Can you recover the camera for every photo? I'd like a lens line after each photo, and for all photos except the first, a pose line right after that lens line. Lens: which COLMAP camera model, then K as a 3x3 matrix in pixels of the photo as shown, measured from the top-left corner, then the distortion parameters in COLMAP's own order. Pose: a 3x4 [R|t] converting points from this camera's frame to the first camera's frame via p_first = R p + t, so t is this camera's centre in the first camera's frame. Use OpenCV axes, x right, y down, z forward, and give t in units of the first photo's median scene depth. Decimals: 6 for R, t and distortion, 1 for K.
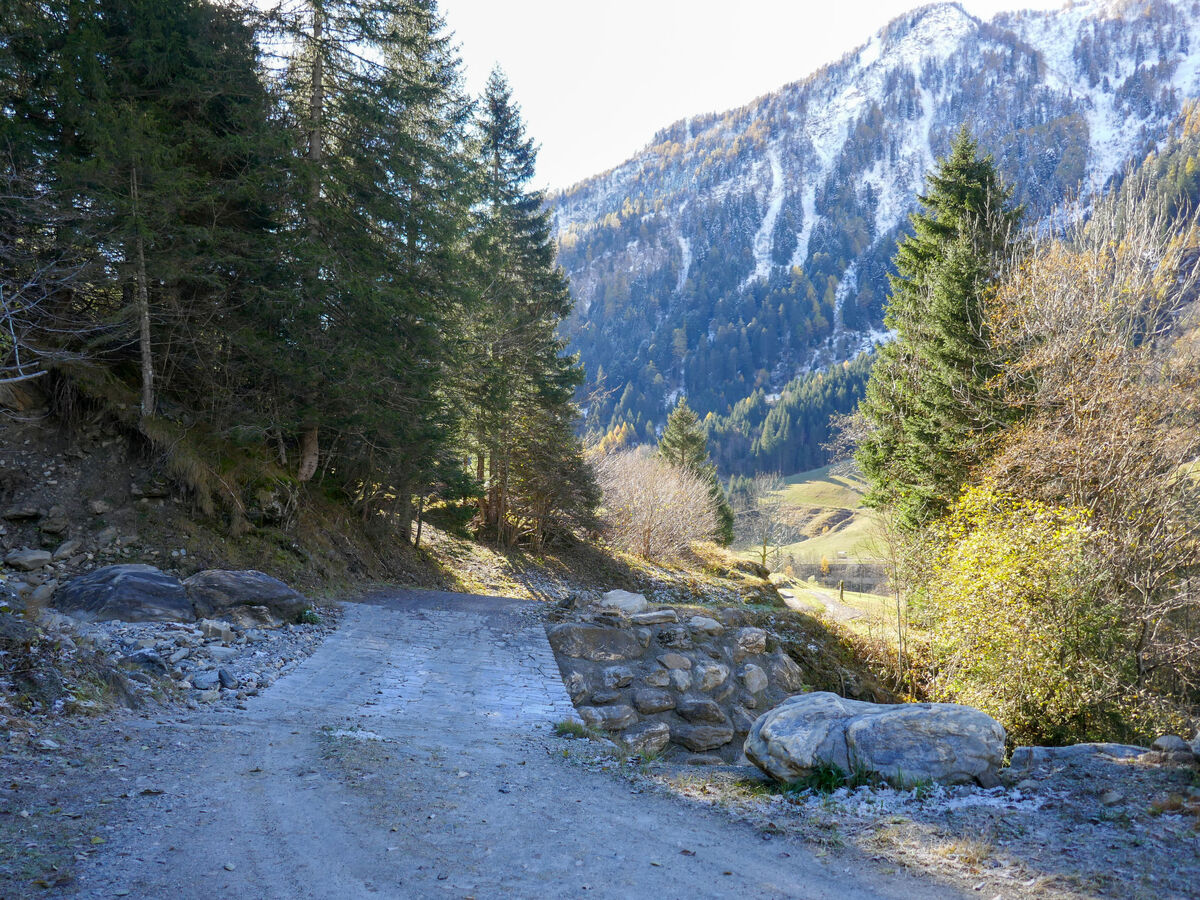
lens RADIAL K [[995.3, 0, 593.9], [0, 995.3, 494.6], [0, 0, 1]] dist [-0.008886, -0.008108]
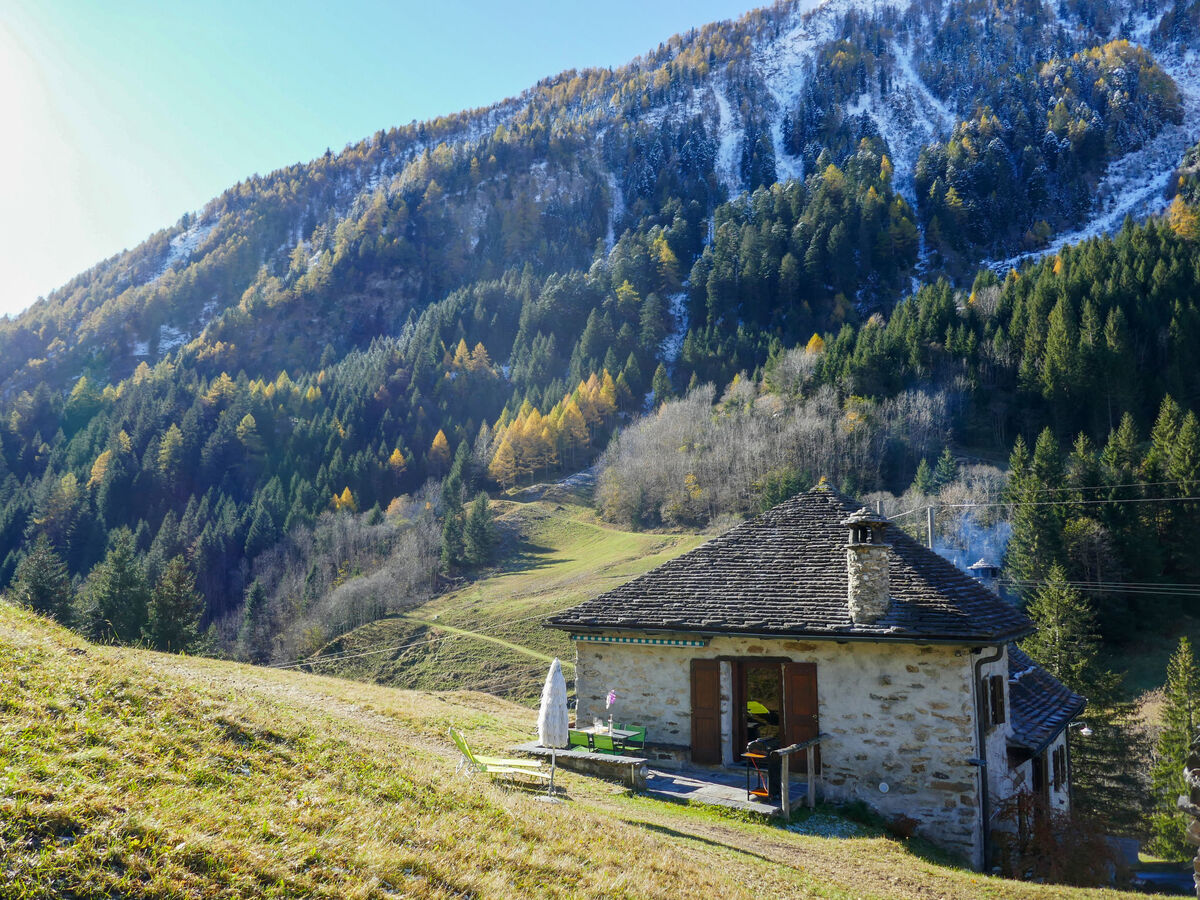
lens RADIAL K [[968.2, 0, 597.8], [0, 968.2, 453.3], [0, 0, 1]] dist [-0.001686, -0.004339]
pose [[0.979258, 0.030454, 0.200314, -0.044536], [-0.007727, 0.993534, -0.113273, 0.015550], [-0.202468, 0.109376, 0.973162, 0.348700]]
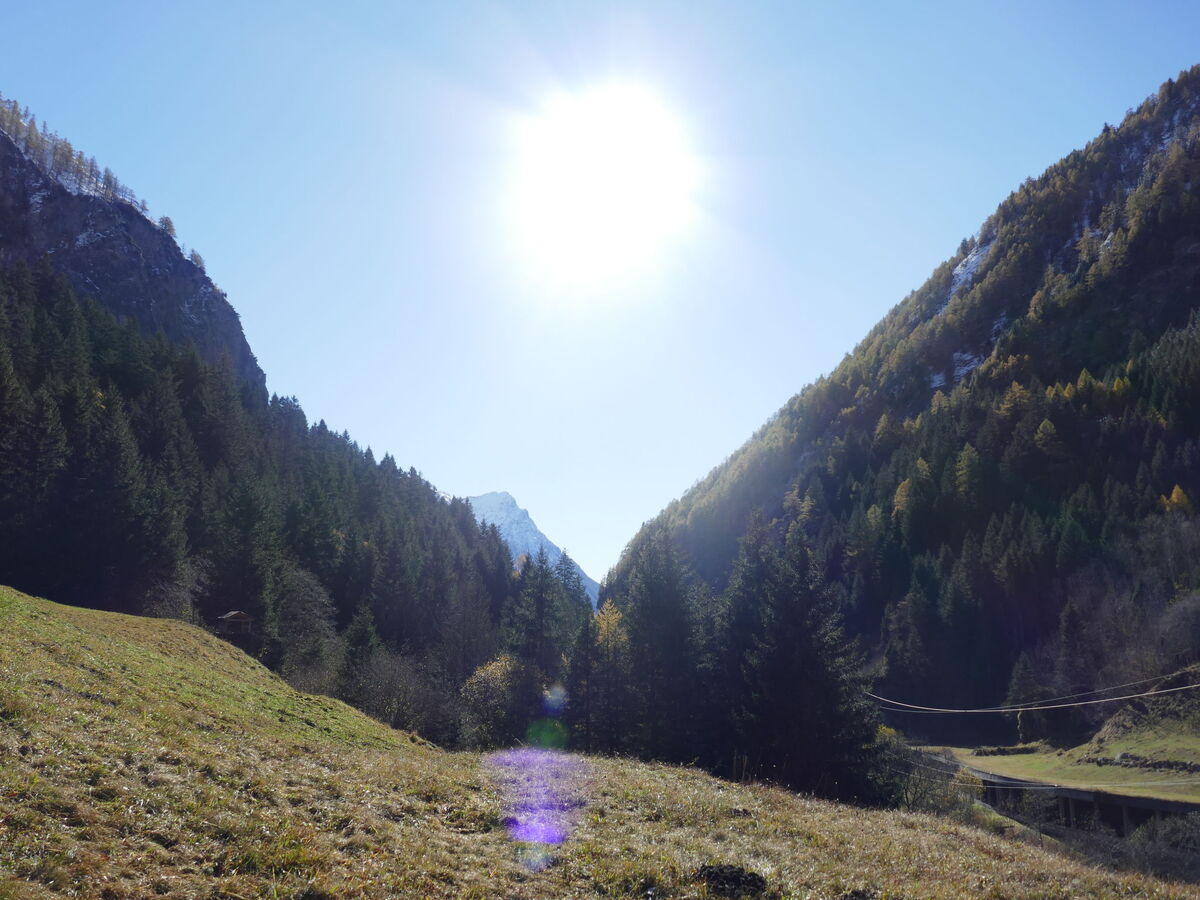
lens RADIAL K [[971.3, 0, 596.5], [0, 971.3, 450.3], [0, 0, 1]] dist [-0.009424, -0.002620]
pose [[0.817279, -0.114934, -0.564664, -0.041647], [0.028785, 0.986827, -0.159199, 0.018030], [0.575523, 0.113856, 0.809821, 0.373616]]
